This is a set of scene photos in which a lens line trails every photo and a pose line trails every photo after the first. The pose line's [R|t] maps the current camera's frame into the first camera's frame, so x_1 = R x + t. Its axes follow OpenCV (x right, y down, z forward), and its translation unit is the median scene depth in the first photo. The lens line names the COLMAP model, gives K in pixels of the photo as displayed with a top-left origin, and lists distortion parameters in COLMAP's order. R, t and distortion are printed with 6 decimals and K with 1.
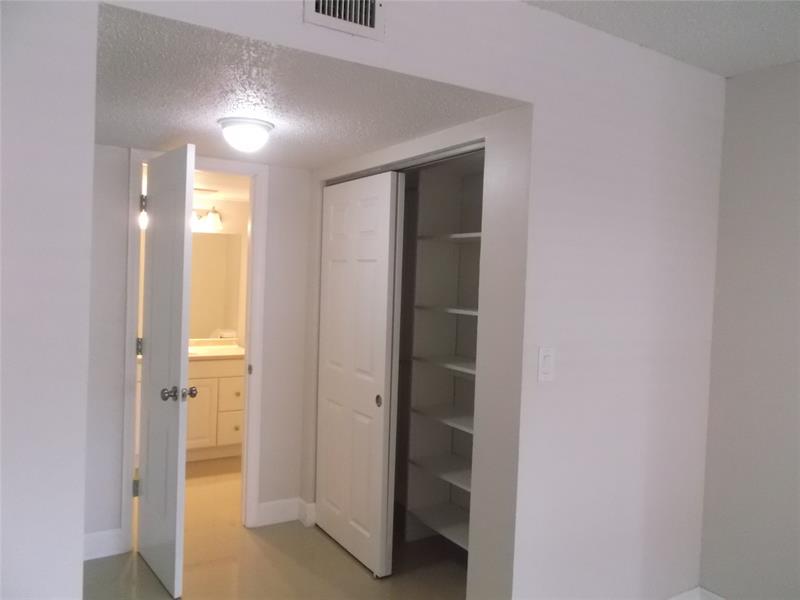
lens RADIAL K [[615.6, 0, 400.7], [0, 615.6, 299.0], [0, 0, 1]] dist [-0.007378, -0.000801]
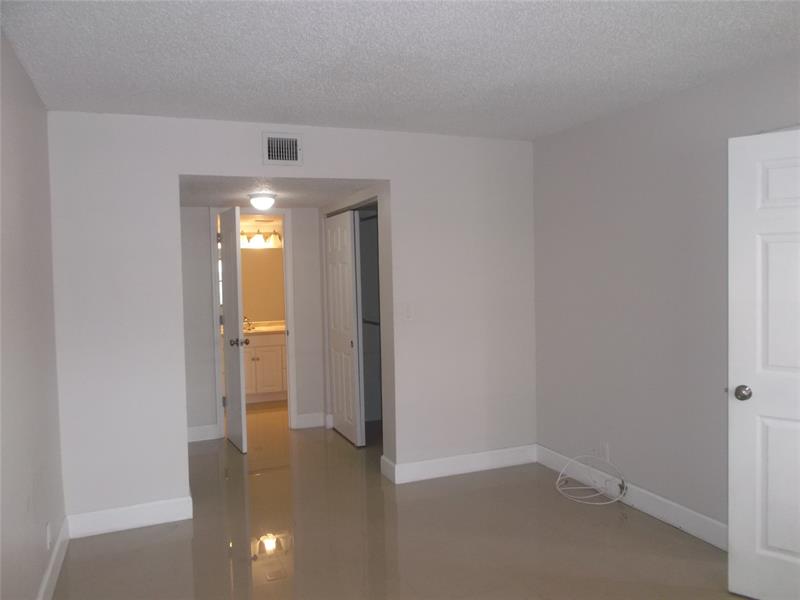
lens RADIAL K [[615.6, 0, 399.2], [0, 615.6, 300.0], [0, 0, 1]] dist [-0.007378, -0.000801]
pose [[0.983087, -0.055361, -0.174574, 0.394428], [0.057295, 0.998339, 0.006051, 0.038949], [0.173949, -0.015951, 0.984625, -0.655408]]
